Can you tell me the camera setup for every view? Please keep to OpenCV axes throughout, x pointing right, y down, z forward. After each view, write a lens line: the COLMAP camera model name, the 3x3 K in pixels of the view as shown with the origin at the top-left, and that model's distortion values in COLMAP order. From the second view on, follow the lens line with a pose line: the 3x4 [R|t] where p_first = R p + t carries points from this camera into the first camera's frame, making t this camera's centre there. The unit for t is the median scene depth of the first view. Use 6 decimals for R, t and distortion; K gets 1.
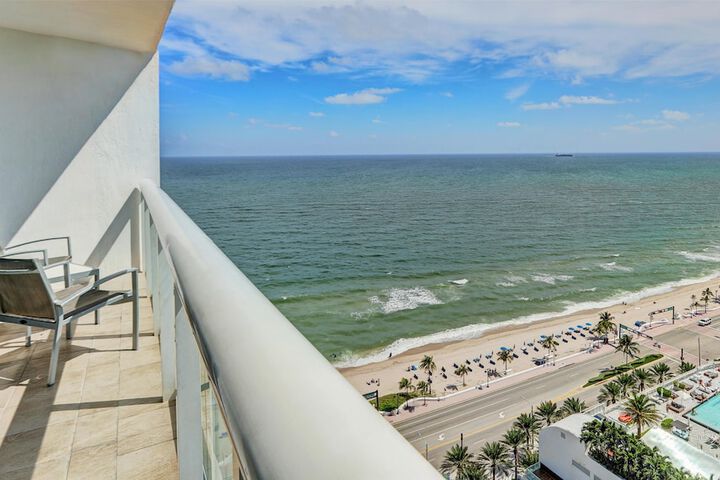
lens RADIAL K [[726.1, 0, 360.0], [0, 726.1, 240.0], [0, 0, 1]] dist [0.008201, 0.004773]
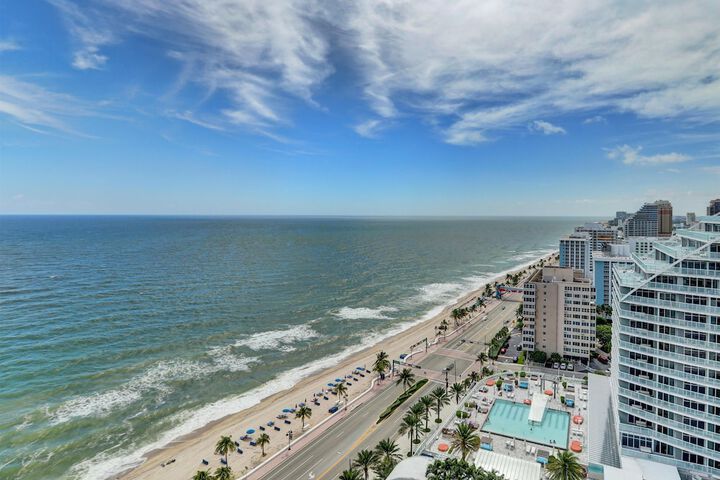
lens RADIAL K [[444.3, 0, 360.0], [0, 444.3, 240.0], [0, 0, 1]] dist [-0.001319, -0.000235]
pose [[0.700445, -0.016160, 0.713524, -0.186629], [0.068456, 0.996655, -0.044628, -0.048842], [-0.710416, 0.080104, 0.699208, 0.499012]]
